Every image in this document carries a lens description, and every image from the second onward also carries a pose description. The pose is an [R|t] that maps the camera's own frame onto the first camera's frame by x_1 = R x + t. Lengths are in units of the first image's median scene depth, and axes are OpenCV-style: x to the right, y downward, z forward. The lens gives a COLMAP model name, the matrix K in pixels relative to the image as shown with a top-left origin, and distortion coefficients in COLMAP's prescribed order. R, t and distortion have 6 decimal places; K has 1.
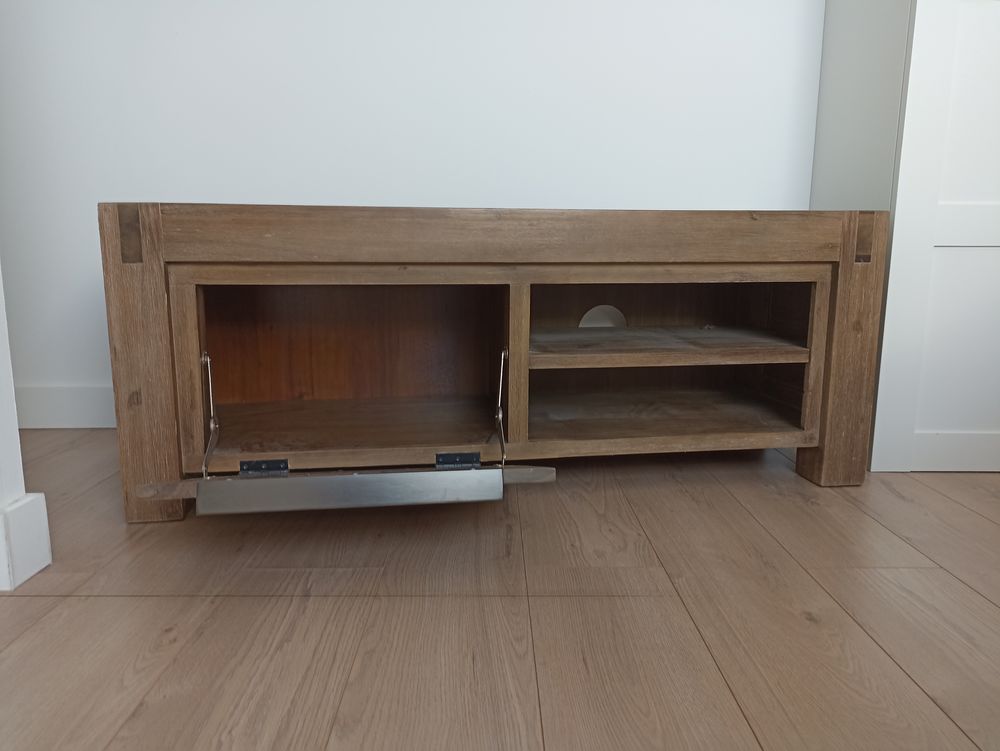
lens RADIAL K [[723.4, 0, 500.0], [0, 723.4, 375.5], [0, 0, 1]] dist [0.053276, -0.058184]
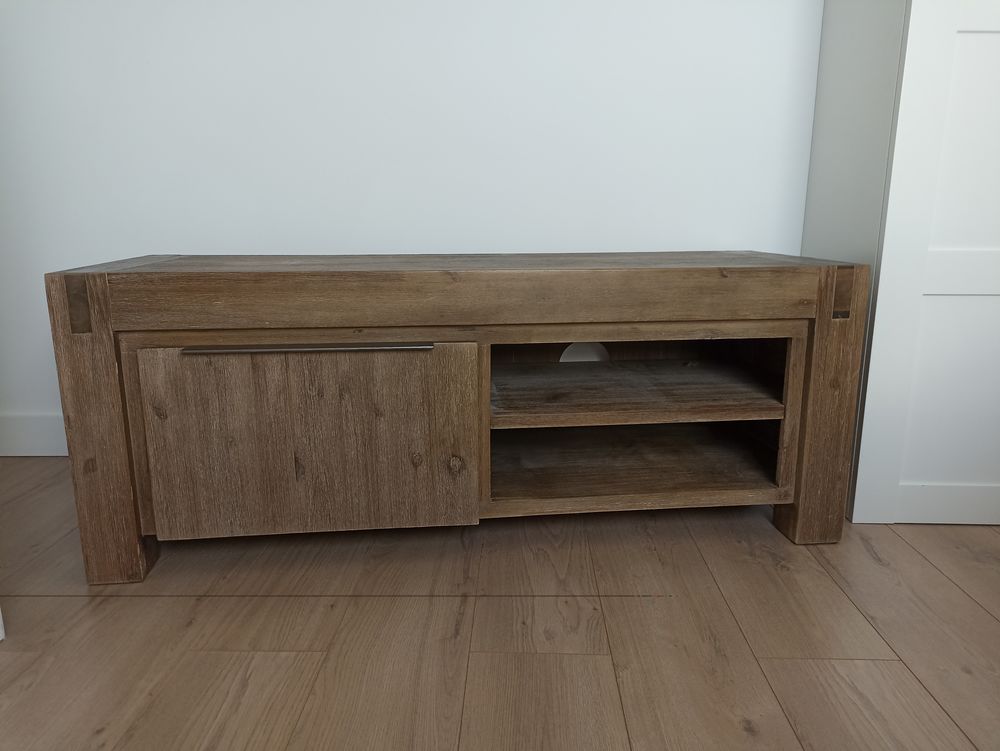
lens RADIAL K [[723.4, 0, 500.0], [0, 723.4, 375.5], [0, 0, 1]] dist [0.053276, -0.058184]
pose [[0.999183, 0.003614, -0.040253, 0.090804], [-0.001675, 0.998842, 0.048089, -0.126846], [0.040380, -0.047983, 0.998032, 0.026444]]
